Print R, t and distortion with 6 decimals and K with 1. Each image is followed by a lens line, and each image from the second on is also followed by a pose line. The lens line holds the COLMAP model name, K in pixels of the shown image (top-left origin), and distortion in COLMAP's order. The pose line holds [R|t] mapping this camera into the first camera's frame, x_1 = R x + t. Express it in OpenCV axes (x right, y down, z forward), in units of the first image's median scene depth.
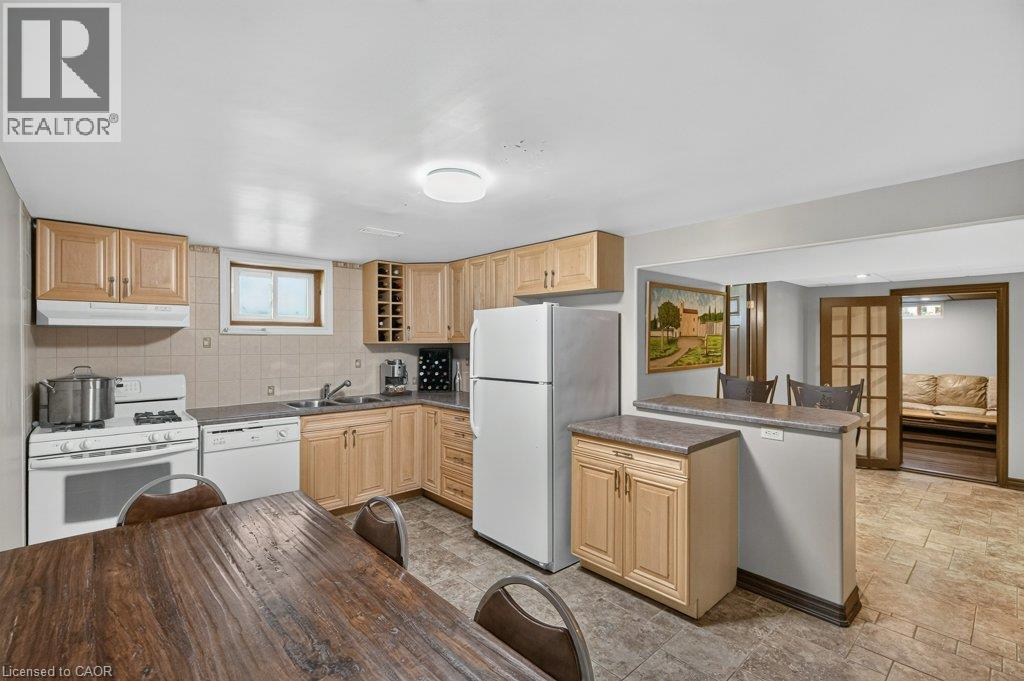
lens RADIAL K [[484.4, 0, 515.9], [0, 484.4, 338.3], [0, 0, 1]] dist [0.010944, -0.008107]
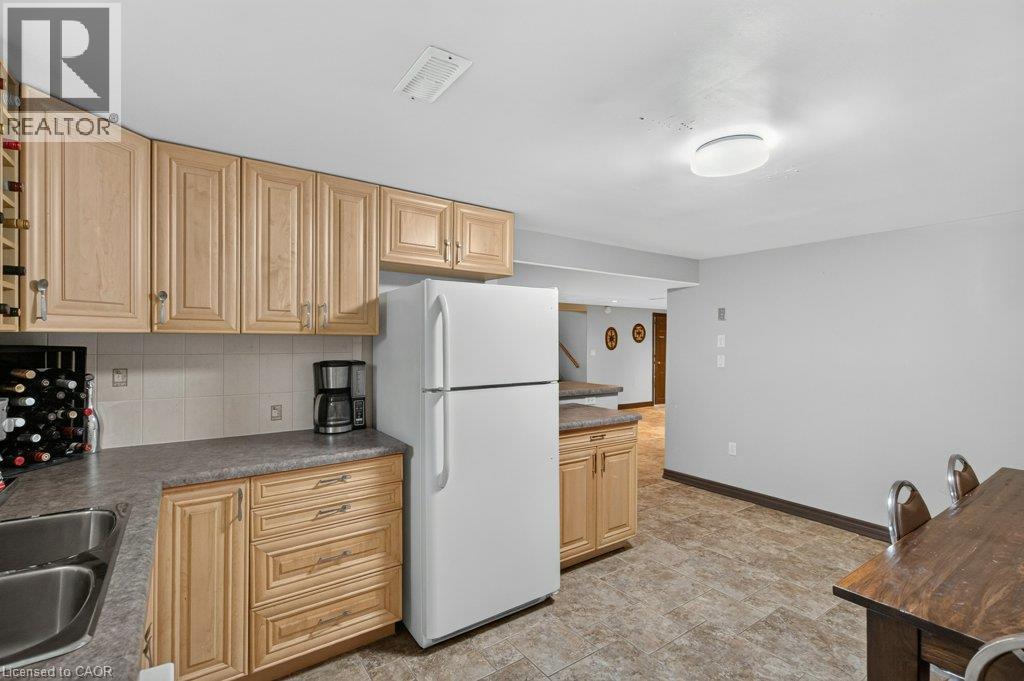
lens RADIAL K [[462.4, 0, 514.4], [0, 462.4, 340.5], [0, 0, 1]] dist [-0.003457, -0.000387]
pose [[0.114106, -0.004857, 0.993457, -0.660629], [-0.009134, 0.999941, 0.005938, 0.014033], [-0.993427, -0.009752, 0.114055, 0.851833]]
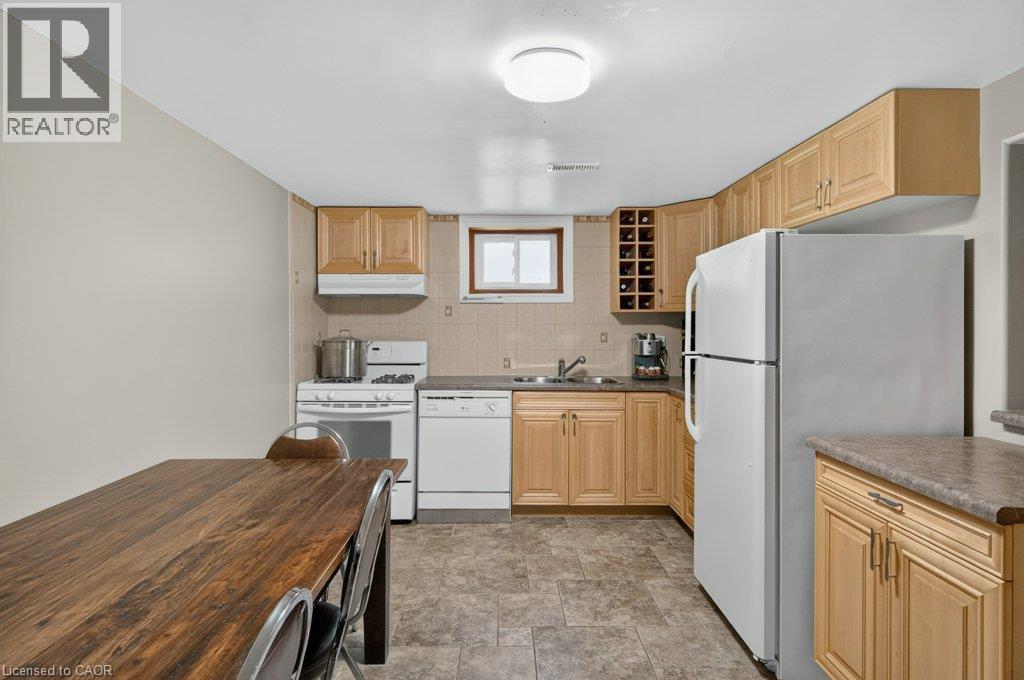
lens RADIAL K [[579.3, 0, 486.1], [0, 579.3, 319.5], [0, 0, 1]] dist [0.007847, -0.008897]
pose [[0.727166, -0.004882, -0.686444, 0.268945], [0.000743, 0.999980, -0.006326, 0.037438], [0.686461, 0.004090, 0.727155, 0.201389]]
